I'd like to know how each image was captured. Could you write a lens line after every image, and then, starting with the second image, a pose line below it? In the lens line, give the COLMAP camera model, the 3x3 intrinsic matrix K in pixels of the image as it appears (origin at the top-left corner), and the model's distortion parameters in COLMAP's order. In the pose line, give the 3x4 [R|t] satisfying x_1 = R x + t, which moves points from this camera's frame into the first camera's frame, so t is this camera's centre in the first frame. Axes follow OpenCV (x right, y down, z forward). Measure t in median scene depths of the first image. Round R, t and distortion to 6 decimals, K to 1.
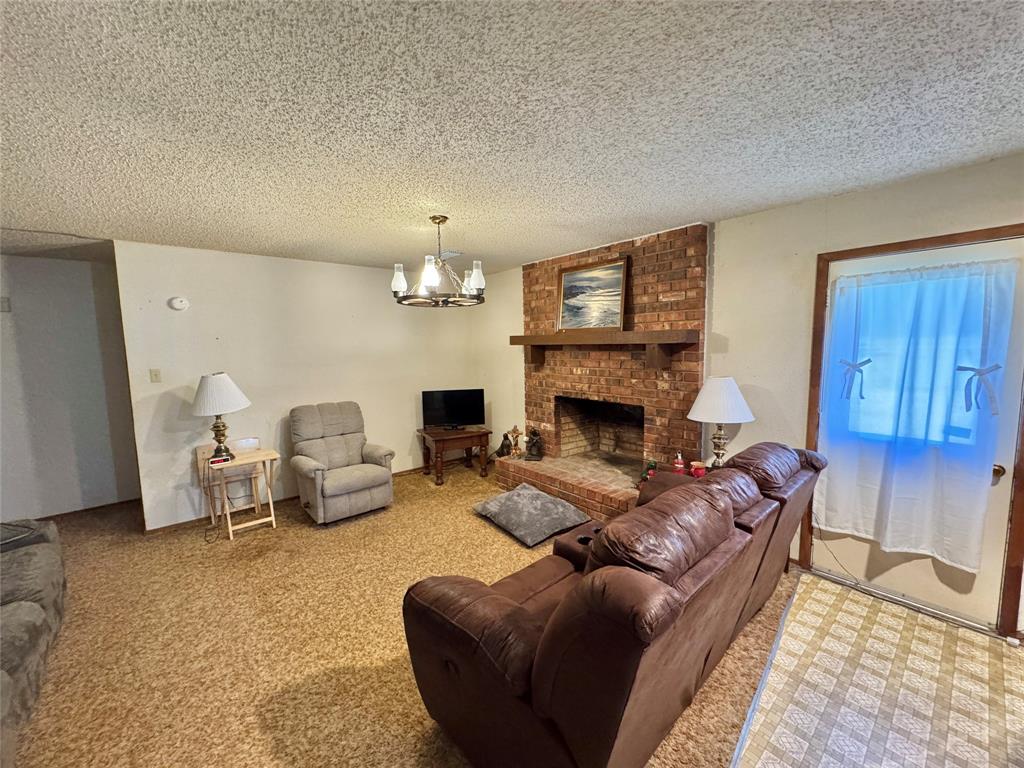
lens RADIAL K [[408.2, 0, 513.5], [0, 408.2, 384.2], [0, 0, 1]] dist [-0.000624, 0.000286]
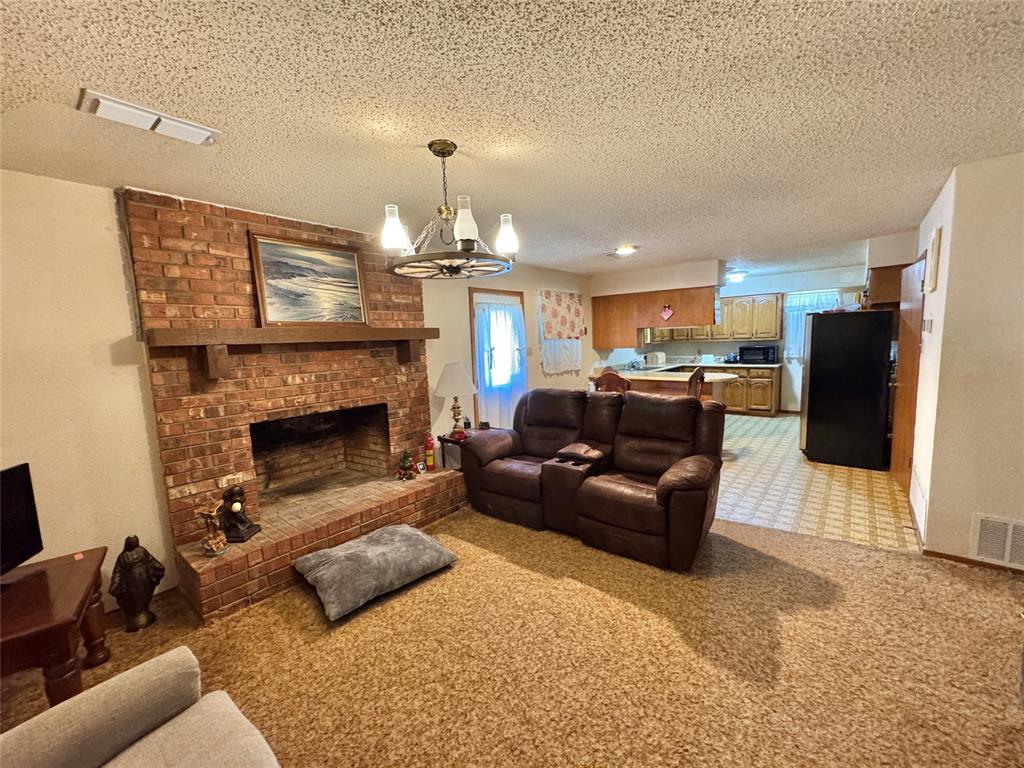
lens RADIAL K [[407.0, 0, 513.2], [0, 407.0, 384.4], [0, 0, 1]] dist [-0.001594, 0.000183]
pose [[-0.155702, -0.084499, 0.984183, -0.719629], [0.138315, 0.984654, 0.106421, -0.054347], [-0.978073, 0.152697, -0.141625, 0.824418]]
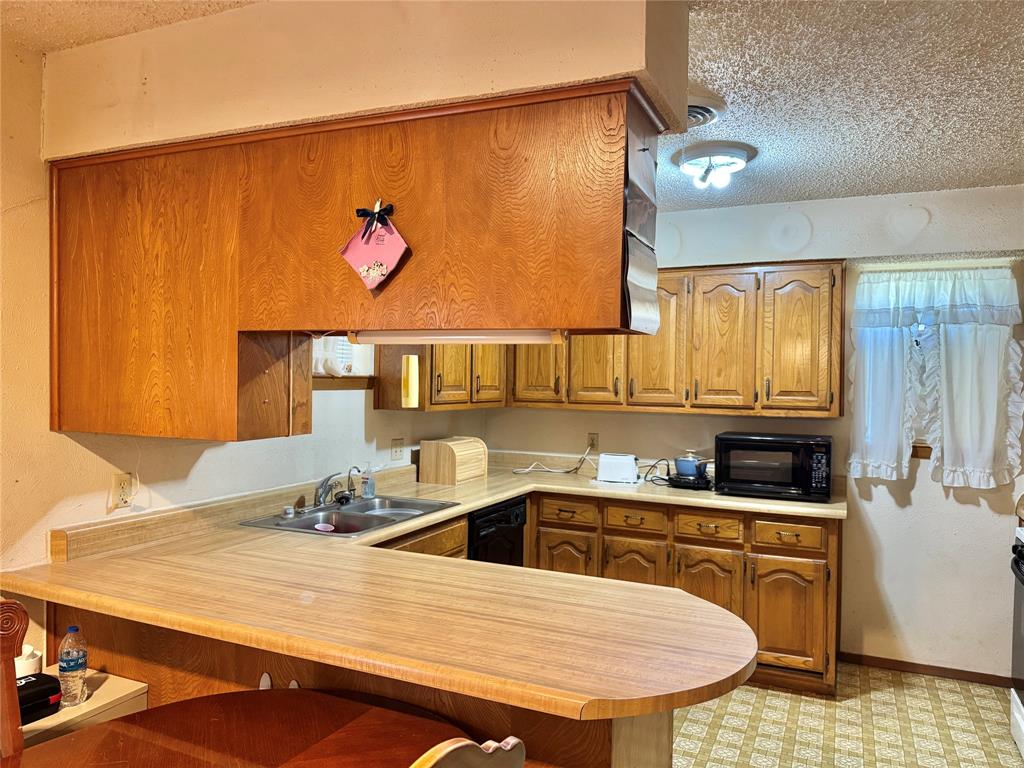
lens RADIAL K [[718.7, 0, 510.5], [0, 718.7, 387.9], [0, 0, 1]] dist [0.109851, -0.177143]
pose [[-0.415475, 0.006321, 0.909583, 0.309620], [0.081321, 0.996230, 0.030222, 0.009303], [-0.905962, 0.086525, -0.414422, 0.085867]]
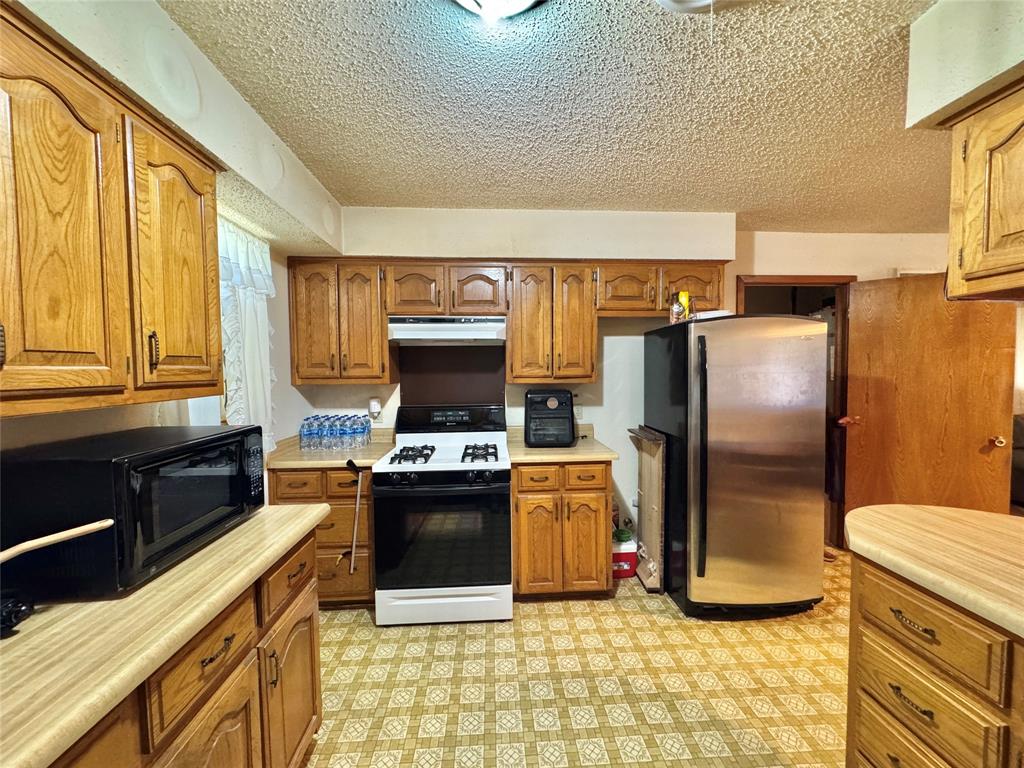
lens RADIAL K [[408.2, 0, 513.5], [0, 408.2, 384.2], [0, 0, 1]] dist [-0.000624, 0.000286]
pose [[-0.608908, 0.054419, -0.791372, 1.218421], [-0.057511, 0.991990, 0.112466, 0.048174], [0.791153, 0.113994, -0.600901, -0.290949]]
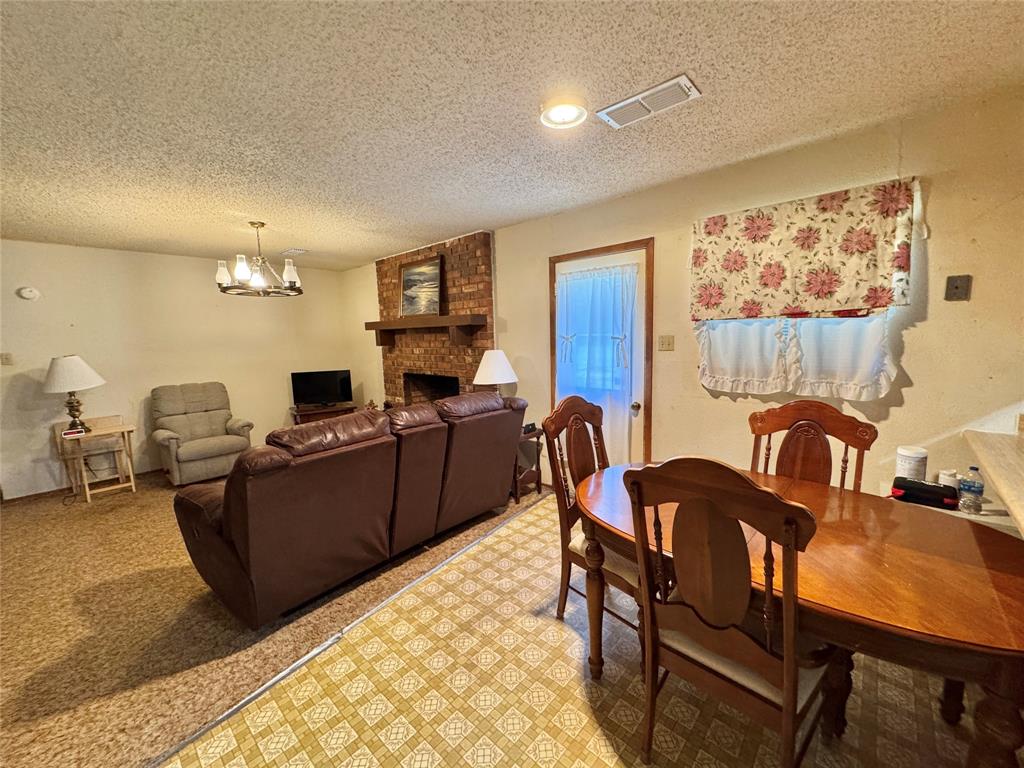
lens RADIAL K [[408.2, 0, 513.5], [0, 408.2, 384.2], [0, 0, 1]] dist [-0.000624, 0.000286]
pose [[0.992314, -0.024606, 0.121278, 0.332676], [0.022420, 0.999561, 0.019349, 0.054974], [-0.121701, -0.016482, 0.992430, -0.250535]]
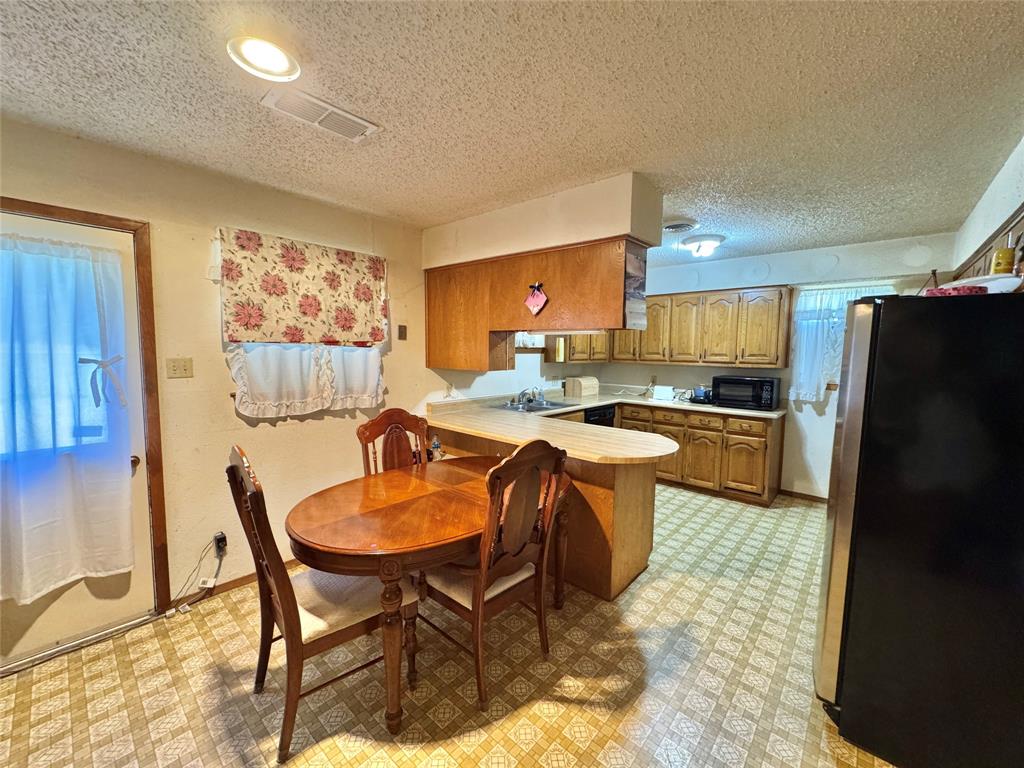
lens RADIAL K [[408.2, 0, 513.5], [0, 408.2, 384.2], [0, 0, 1]] dist [-0.000624, 0.000286]
pose [[-0.134182, -0.064867, 0.988831, 0.044826], [0.086355, 0.993294, 0.076878, 0.015467], [-0.987187, 0.095706, -0.127681, 0.108905]]
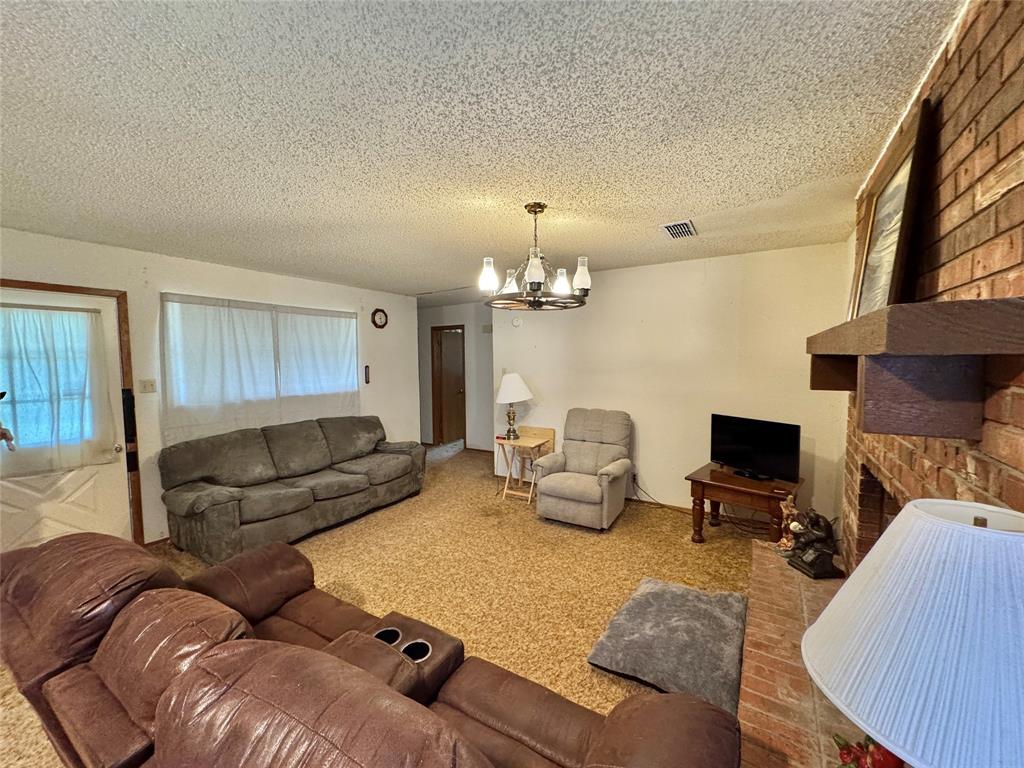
lens RADIAL K [[408.2, 0, 513.5], [0, 408.2, 384.2], [0, 0, 1]] dist [-0.000624, 0.000286]
pose [[0.297814, 0.082696, -0.951035, 0.513148], [-0.091968, 0.994092, 0.057641, -0.062362], [0.950183, 0.070299, 0.303660, 0.571108]]
